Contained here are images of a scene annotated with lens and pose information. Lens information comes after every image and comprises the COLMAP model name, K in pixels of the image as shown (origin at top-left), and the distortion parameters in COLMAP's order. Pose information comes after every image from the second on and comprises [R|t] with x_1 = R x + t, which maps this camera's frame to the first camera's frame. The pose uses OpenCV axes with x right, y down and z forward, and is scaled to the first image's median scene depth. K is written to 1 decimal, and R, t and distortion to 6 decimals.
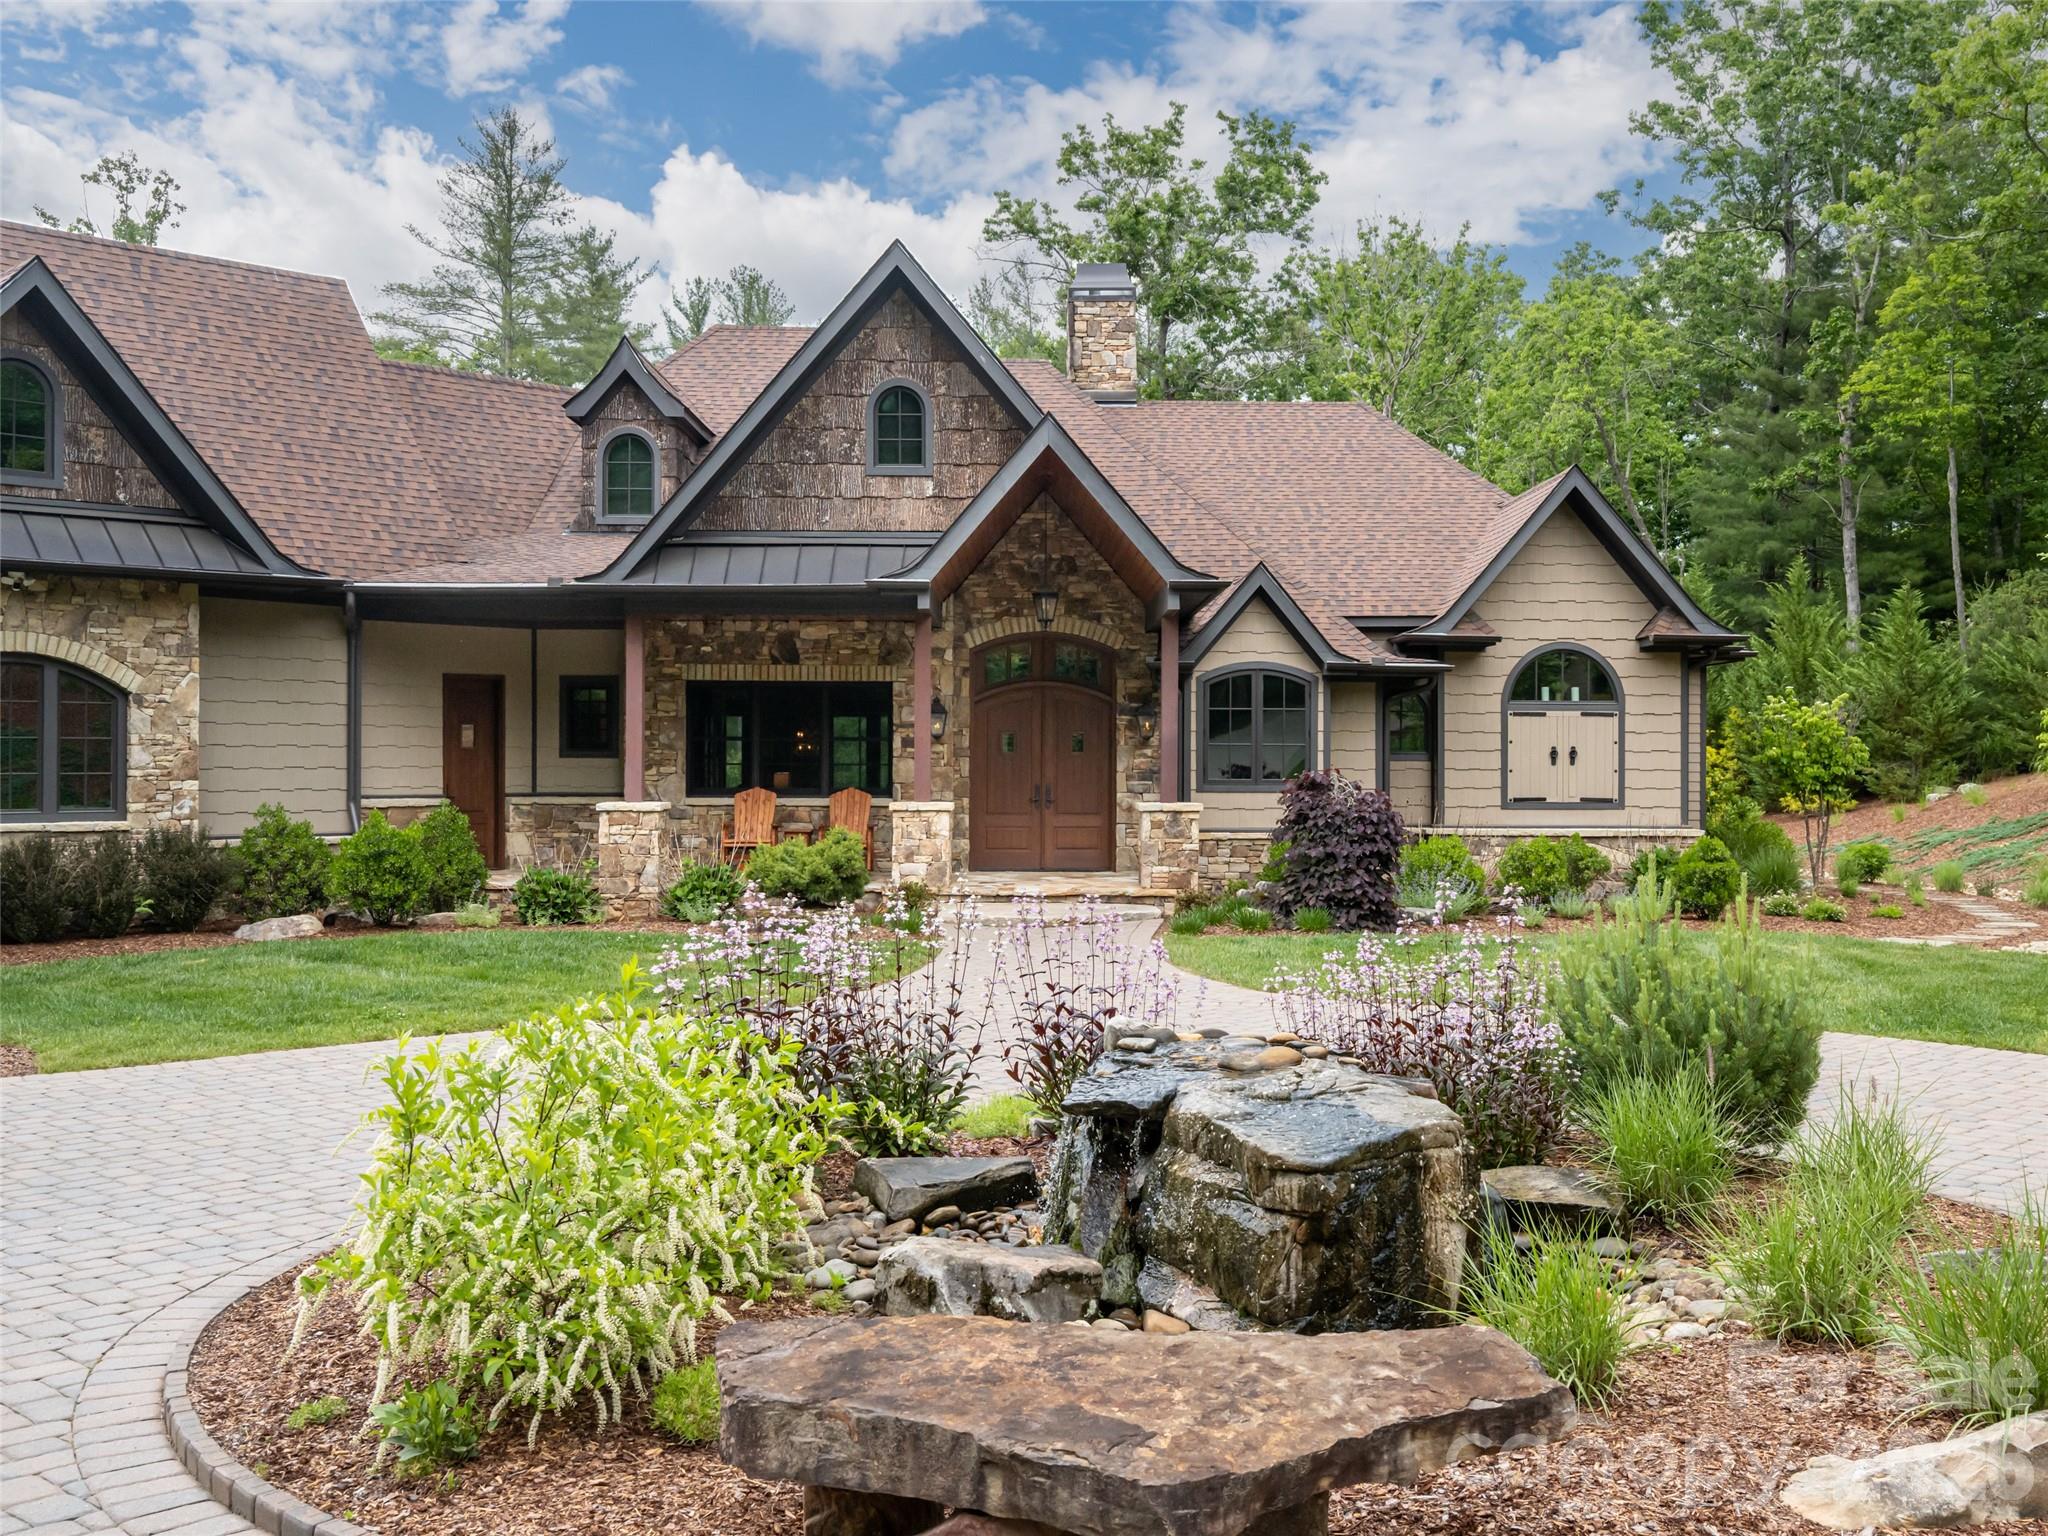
lens RADIAL K [[1835.0, 0, 1032.0], [0, 1835.0, 758.2], [0, 0, 1]] dist [-0.003300, 0.004800]
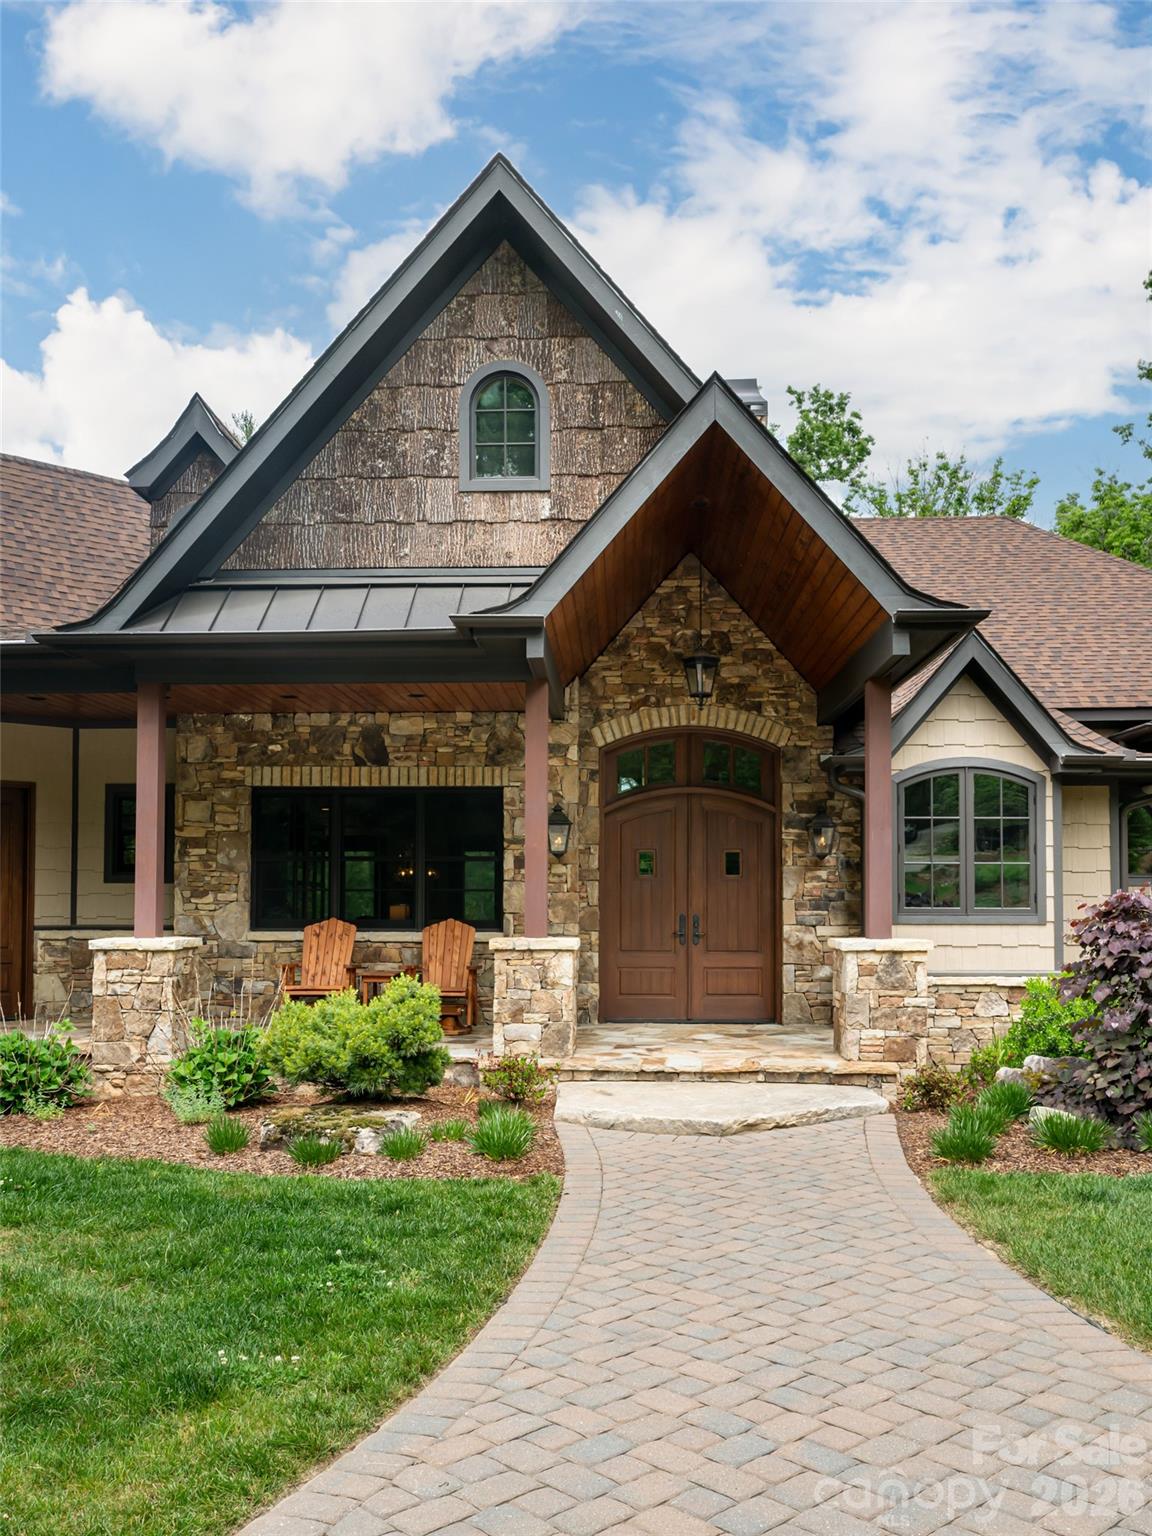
lens RADIAL K [[1169.9, 0, 576.9], [0, 1169.9, 868.6], [0, 0, 1]] dist [-0.005700, -0.001158]
pose [[0.998959, -0.002224, -0.045553, -0.020371], [0.000843, 0.999540, -0.030308, 0.009612], [0.045600, 0.030238, 0.998502, 0.488373]]
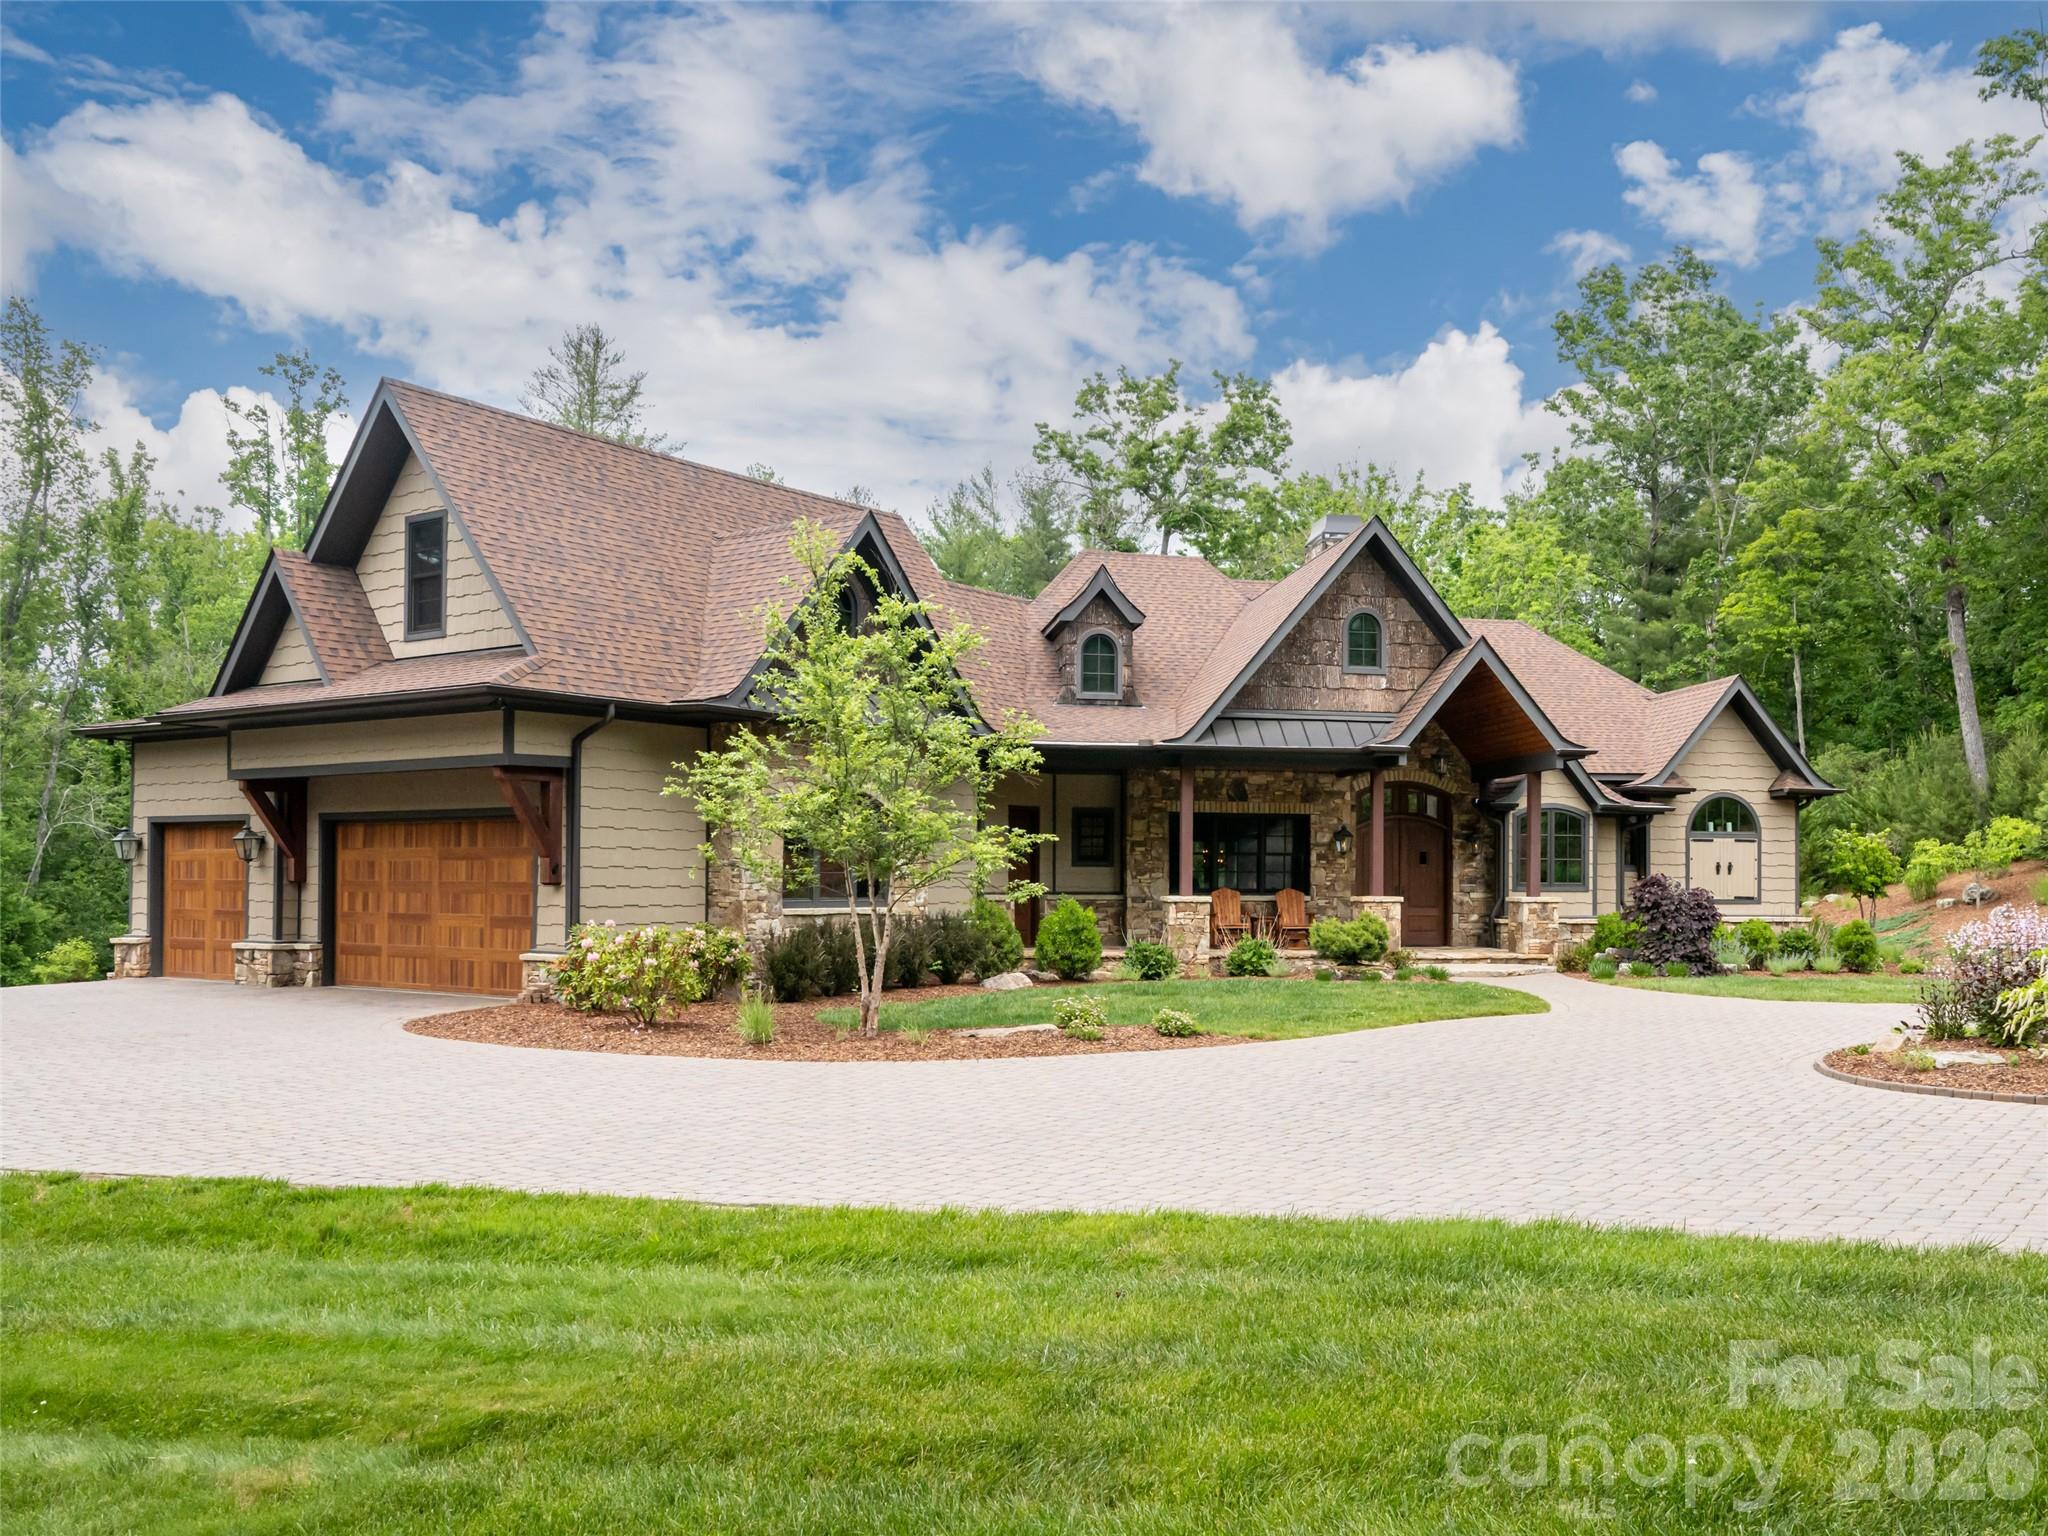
lens RADIAL K [[1613.4, 0, 1068.6], [0, 1613.4, 883.3], [0, 0, 1]] dist [0.000103, 0.000625]
pose [[0.984208, 0.002127, 0.177001, -0.482529], [-0.001814, 0.999996, -0.001931, 0.014875], [-0.177005, 0.001579, 0.984209, -0.207034]]
